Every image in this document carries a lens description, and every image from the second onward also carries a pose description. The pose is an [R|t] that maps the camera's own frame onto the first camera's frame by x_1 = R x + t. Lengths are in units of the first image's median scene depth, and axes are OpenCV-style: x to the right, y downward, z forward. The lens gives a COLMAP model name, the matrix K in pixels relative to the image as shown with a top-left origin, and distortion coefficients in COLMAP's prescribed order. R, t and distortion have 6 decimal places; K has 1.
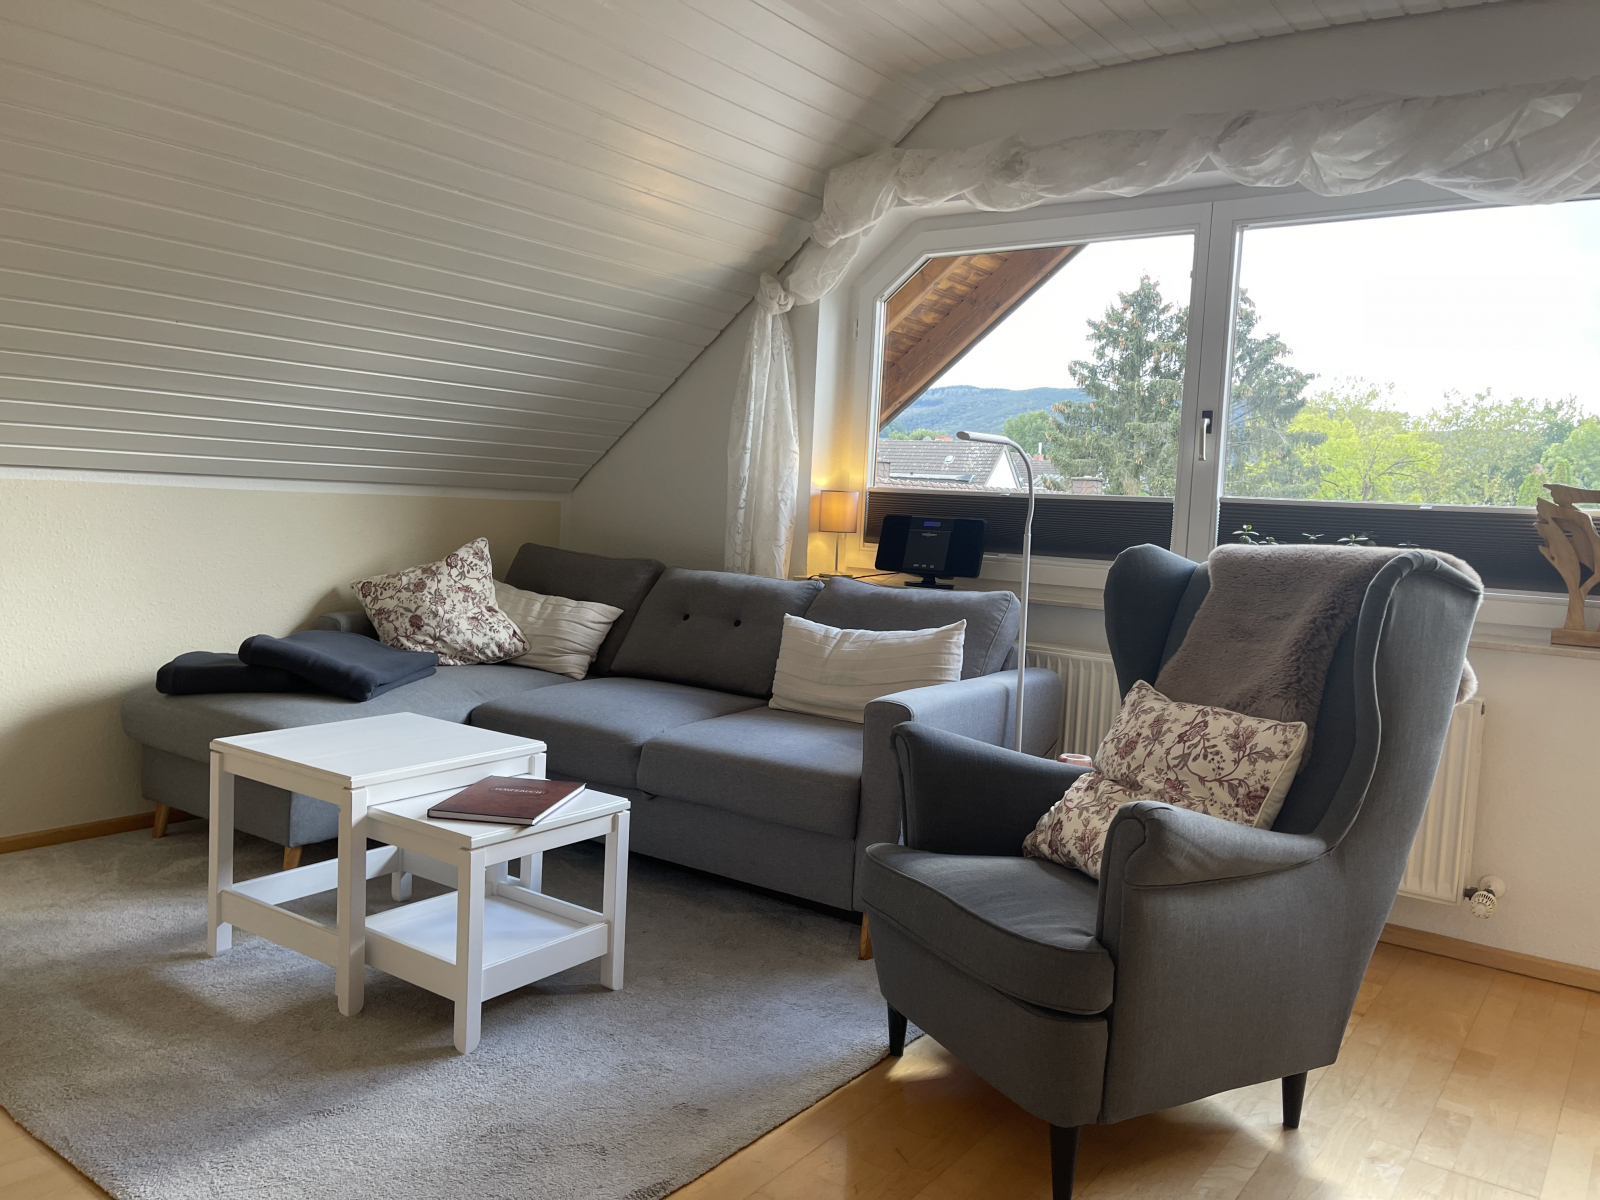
lens RADIAL K [[1218.6, 0, 800.0], [0, 1218.6, 600.0], [0, 0, 1]] dist [0.009200, -0.002889]
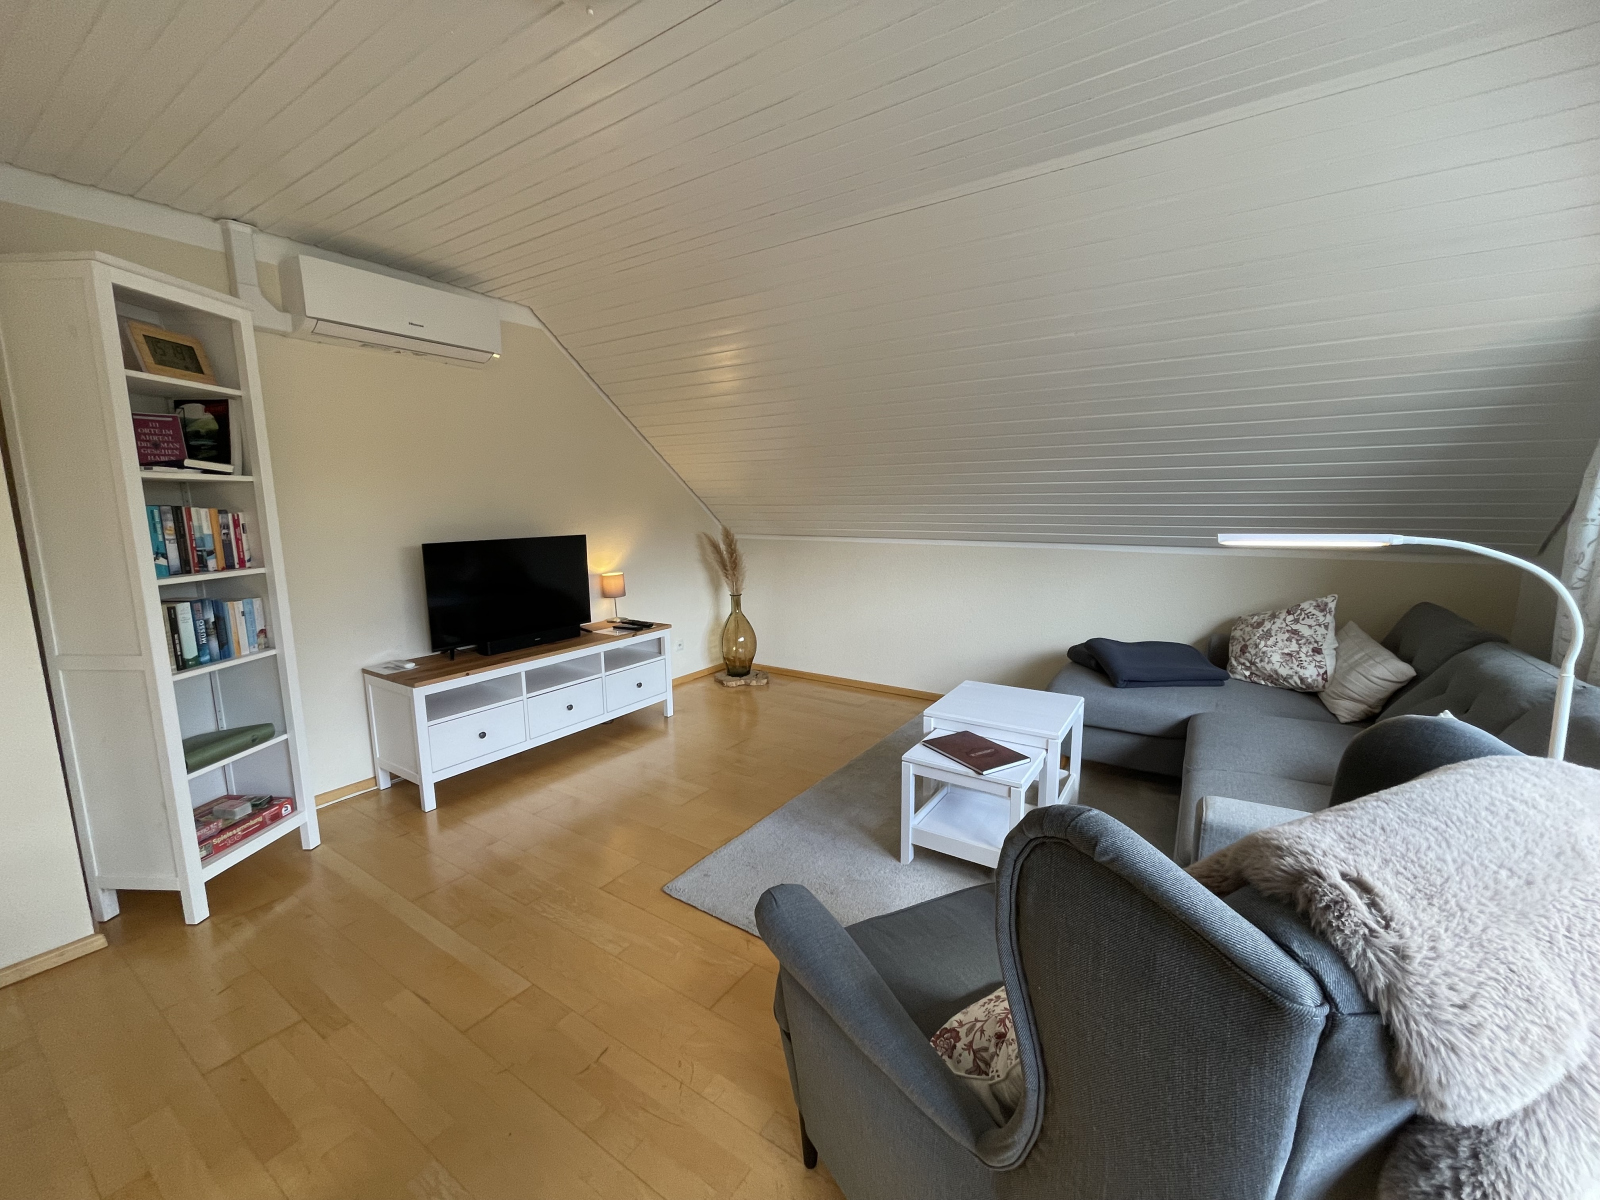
lens RADIAL K [[638.9, 0, 800.0], [0, 638.9, 600.0], [0, 0, 1]] dist [-0.000269, -0.000021]
pose [[0.049340, 0.104271, -0.993324, 0.389741], [-0.071138, 0.992377, 0.100638, -0.075910], [0.996245, 0.065698, 0.056381, 0.430433]]
